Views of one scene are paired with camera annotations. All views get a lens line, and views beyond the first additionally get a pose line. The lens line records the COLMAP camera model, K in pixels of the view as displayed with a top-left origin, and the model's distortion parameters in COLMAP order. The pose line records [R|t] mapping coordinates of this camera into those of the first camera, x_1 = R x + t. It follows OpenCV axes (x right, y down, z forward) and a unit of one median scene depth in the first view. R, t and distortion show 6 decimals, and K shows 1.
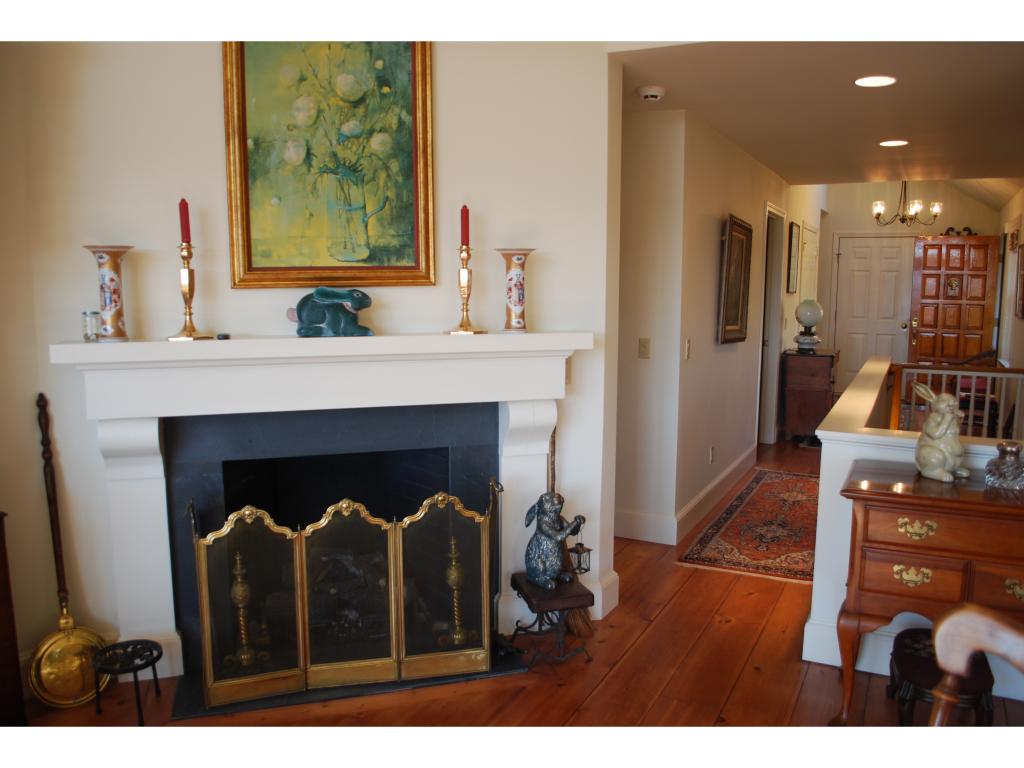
lens RADIAL K [[808.8, 0, 512.0], [0, 808.8, 384.0], [0, 0, 1]] dist [-0.073586, -0.003905]
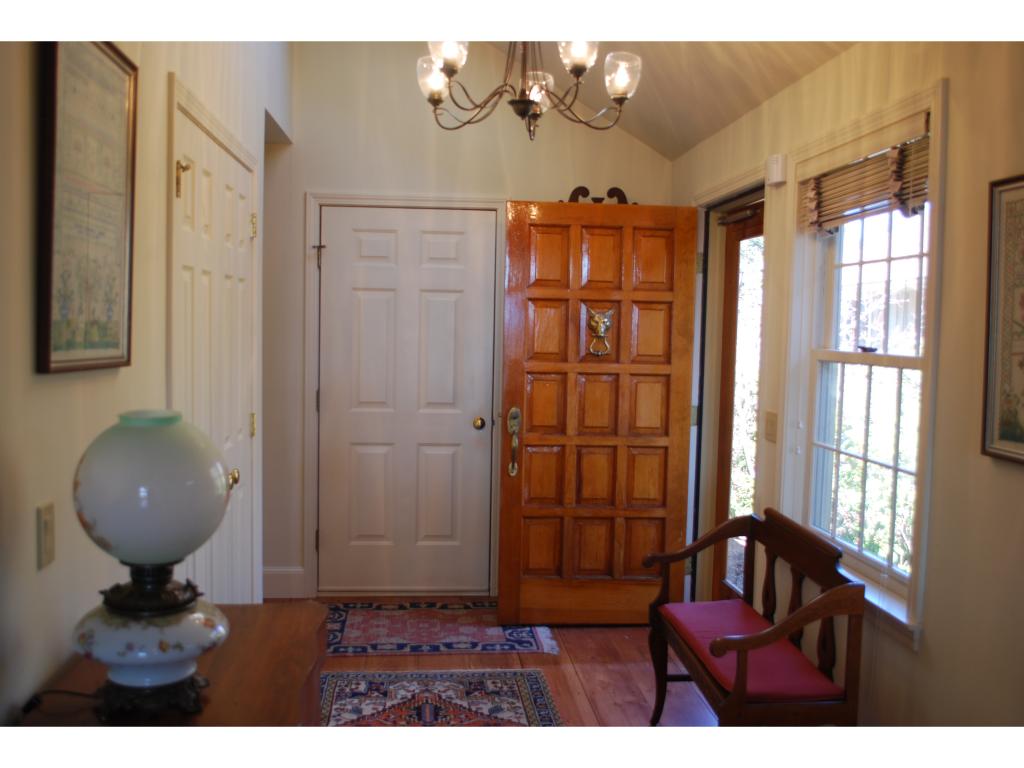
lens RADIAL K [[993.9, 0, 512.0], [0, 993.9, 384.0], [0, 0, 1]] dist [-0.001220, -0.000776]
pose [[0.843810, -0.020525, 0.536249, 0.248726], [0.051330, 0.997774, -0.042579, -0.076349], [-0.534181, 0.063454, 0.842985, 0.596204]]
